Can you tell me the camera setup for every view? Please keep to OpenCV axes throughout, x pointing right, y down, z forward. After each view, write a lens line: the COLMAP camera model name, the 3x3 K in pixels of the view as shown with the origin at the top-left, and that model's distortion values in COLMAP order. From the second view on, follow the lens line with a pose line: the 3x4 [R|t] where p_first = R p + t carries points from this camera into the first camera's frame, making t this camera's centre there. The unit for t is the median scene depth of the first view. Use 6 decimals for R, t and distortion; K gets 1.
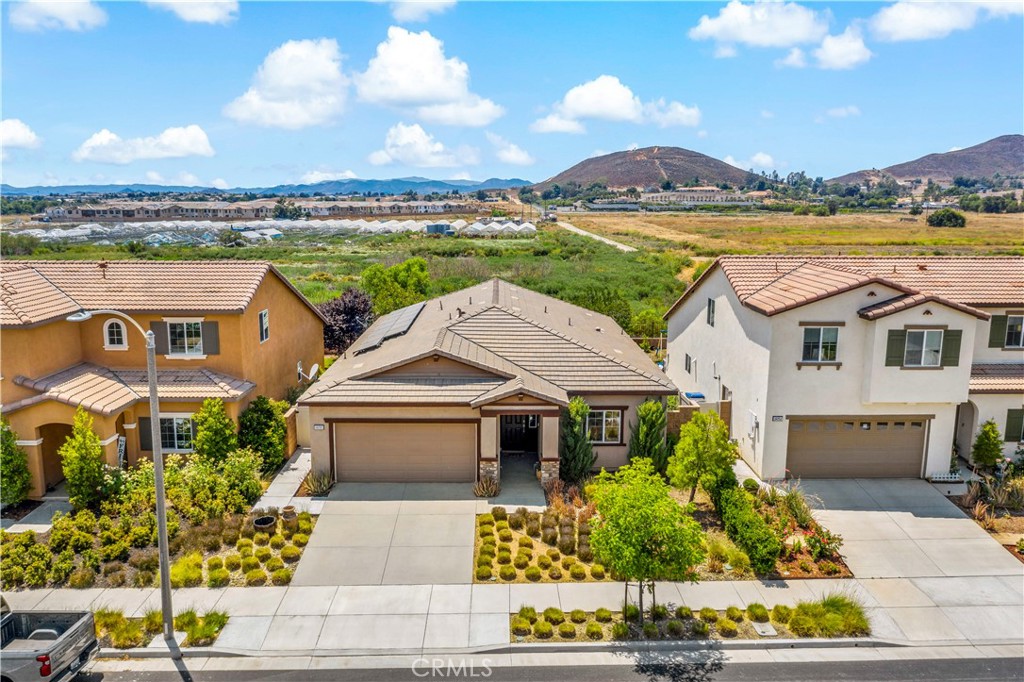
lens RADIAL K [[827.7, 0, 524.6], [0, 827.7, 338.5], [0, 0, 1]] dist [-0.013662, -0.012092]
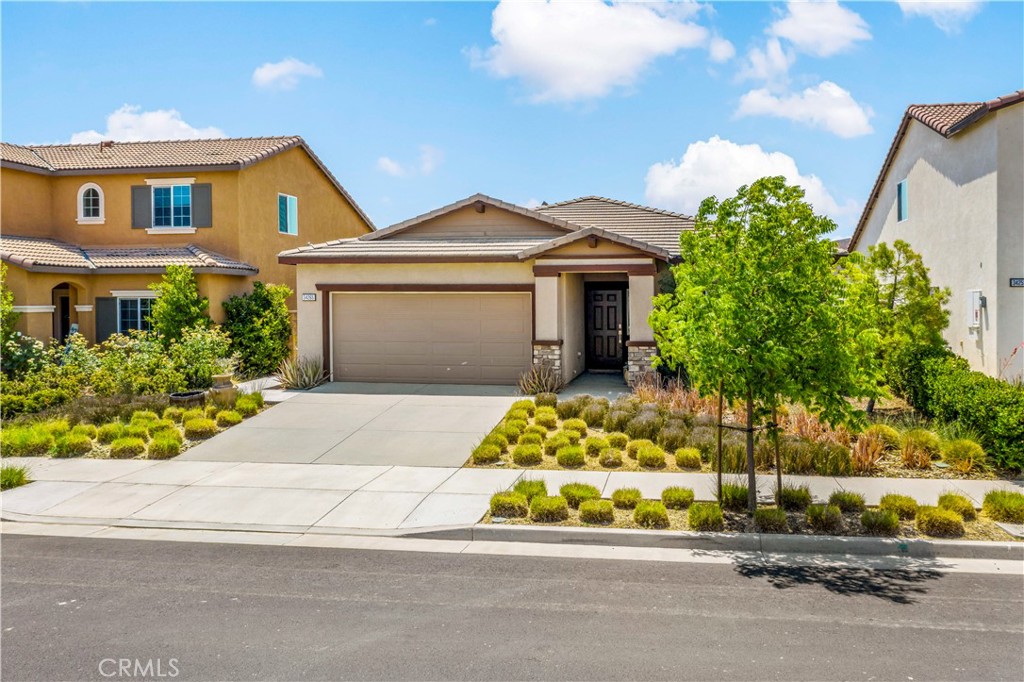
lens RADIAL K [[840.5, 0, 554.8], [0, 840.5, 339.3], [0, 0, 1]] dist [-0.024997, -0.010187]
pose [[0.982722, -0.000404, -0.185089, 0.091624], [-0.022716, 0.992174, -0.122778, 0.240622], [0.183690, 0.124861, 0.975022, 0.379213]]
